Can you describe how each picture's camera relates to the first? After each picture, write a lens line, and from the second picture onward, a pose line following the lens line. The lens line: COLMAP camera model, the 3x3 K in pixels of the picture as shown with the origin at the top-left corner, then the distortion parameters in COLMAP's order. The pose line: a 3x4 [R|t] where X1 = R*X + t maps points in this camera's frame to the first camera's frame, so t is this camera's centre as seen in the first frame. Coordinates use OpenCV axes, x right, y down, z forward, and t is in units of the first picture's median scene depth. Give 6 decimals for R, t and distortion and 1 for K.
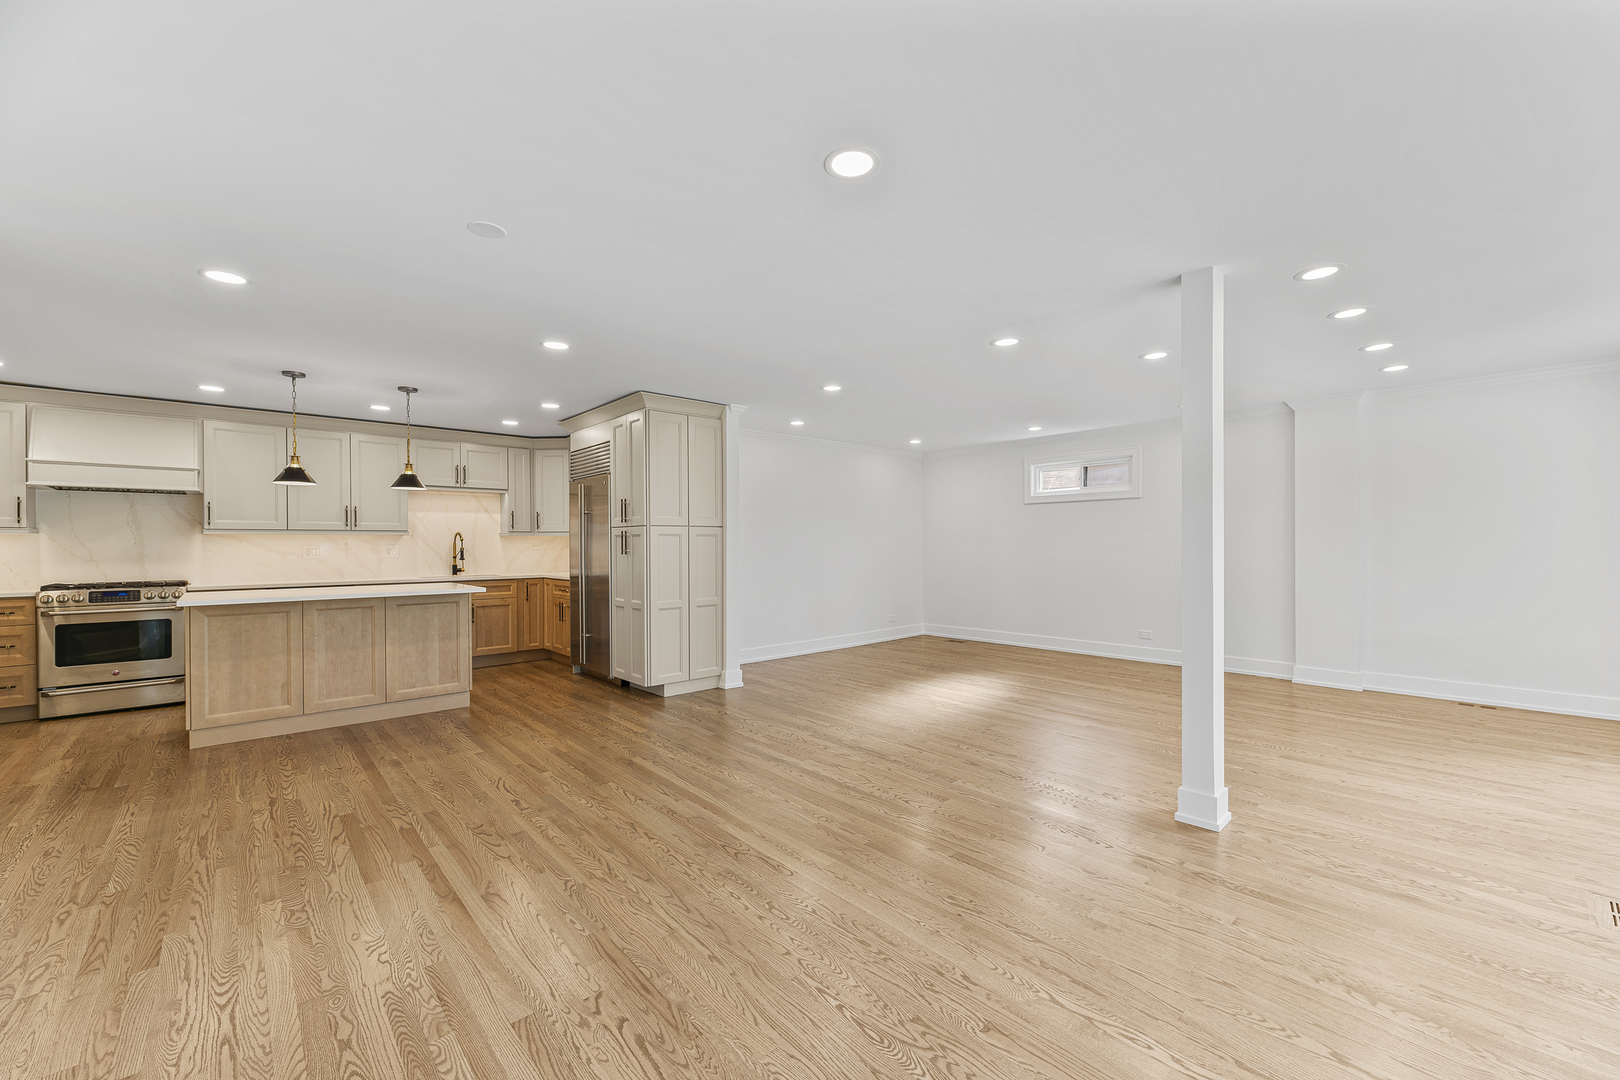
lens RADIAL K [[656.3, 0, 807.0], [0, 656.3, 546.1], [0, 0, 1]] dist [0.007468, -0.000819]
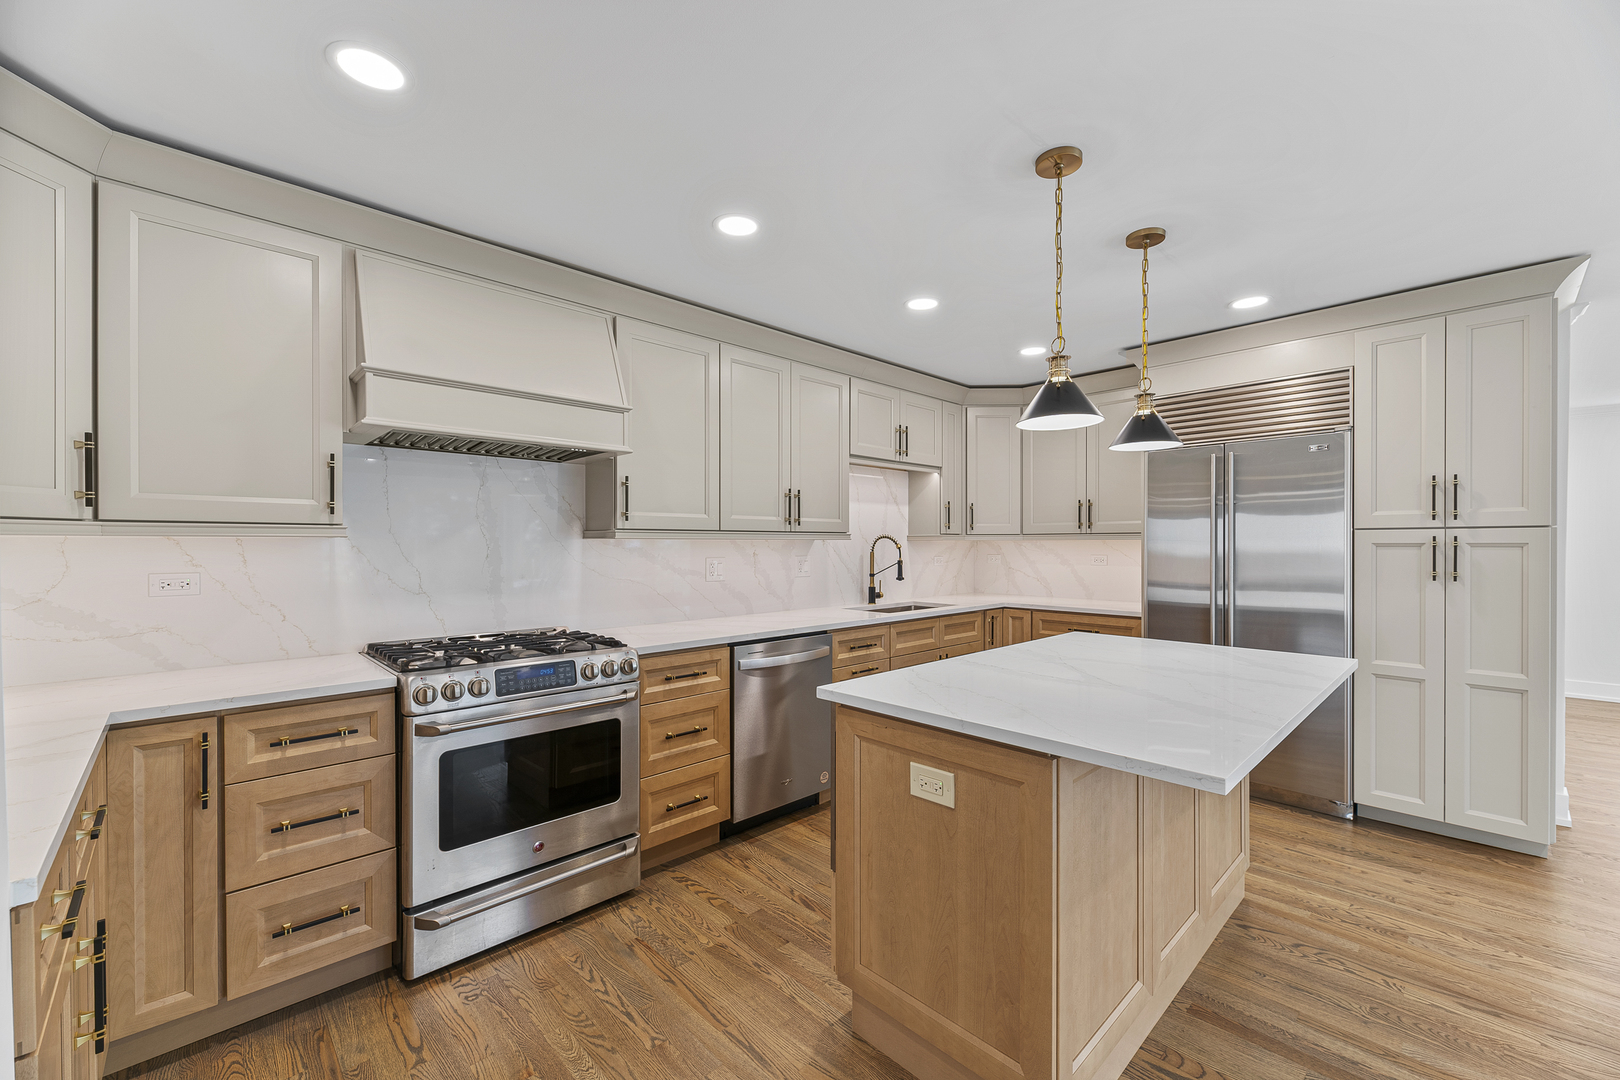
lens RADIAL K [[656.3, 0, 815.3], [0, 656.3, 545.7], [0, 0, 1]] dist [0.007468, -0.000819]
pose [[0.998301, 0.004351, 0.058105, -0.870374], [-0.004418, 0.999990, 0.001020, -0.014941], [-0.058100, -0.001274, 0.998310, 0.532673]]
